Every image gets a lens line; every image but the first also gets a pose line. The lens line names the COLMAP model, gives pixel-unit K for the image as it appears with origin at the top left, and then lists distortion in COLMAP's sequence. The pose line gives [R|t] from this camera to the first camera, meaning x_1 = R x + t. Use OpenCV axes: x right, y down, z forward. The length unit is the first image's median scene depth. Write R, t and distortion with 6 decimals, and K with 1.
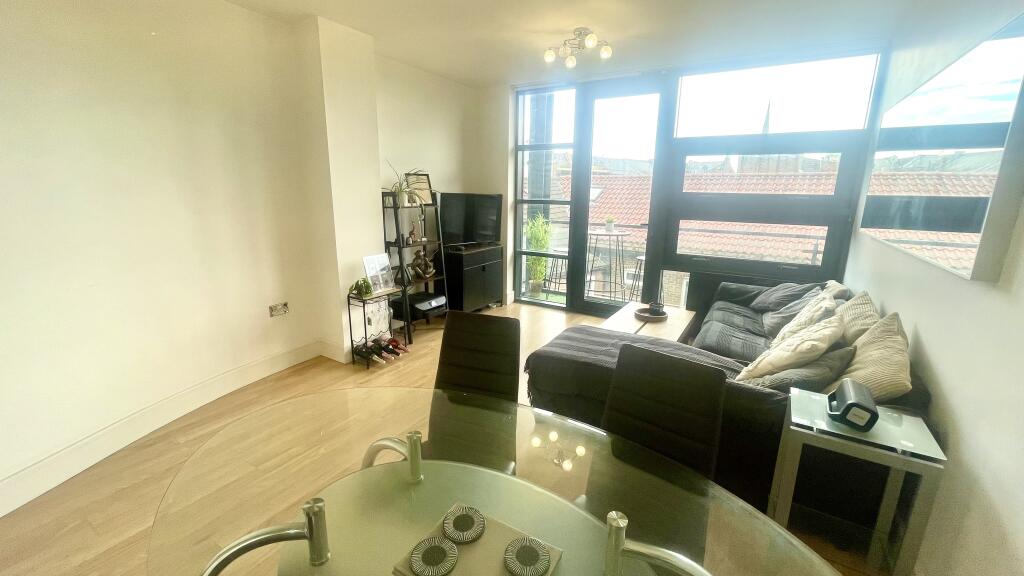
lens RADIAL K [[417.6, 0, 513.8], [0, 417.6, 290.3], [0, 0, 1]] dist [0.010027, 0.000088]
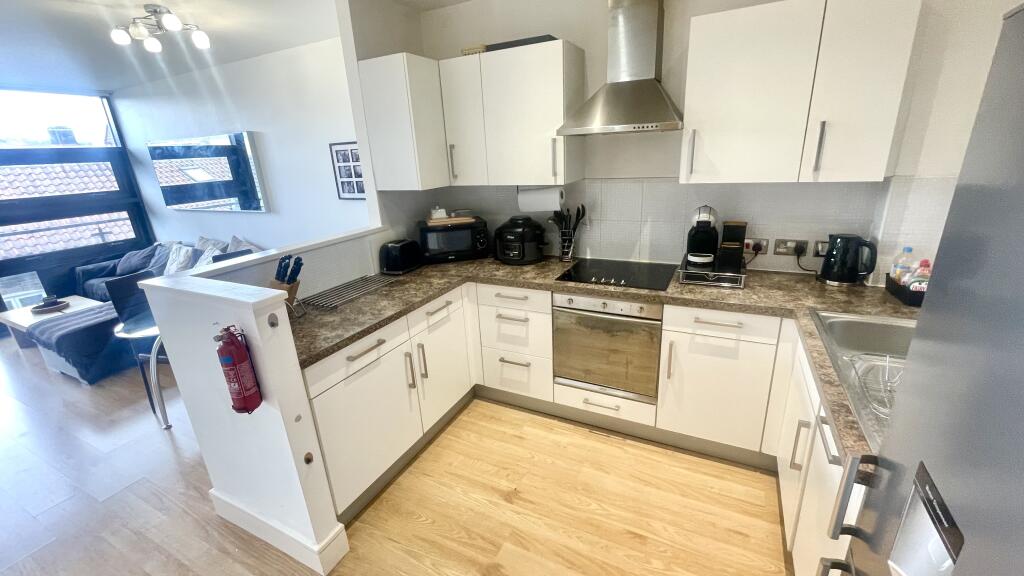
lens RADIAL K [[417.6, 0, 509.0], [0, 417.6, 290.1], [0, 0, 1]] dist [0.010027, 0.000088]
pose [[-0.079617, -0.319426, 0.944261, -0.729279], [0.287041, 0.899799, 0.328588, -0.004588], [-0.954604, 0.297203, 0.020049, -0.187714]]
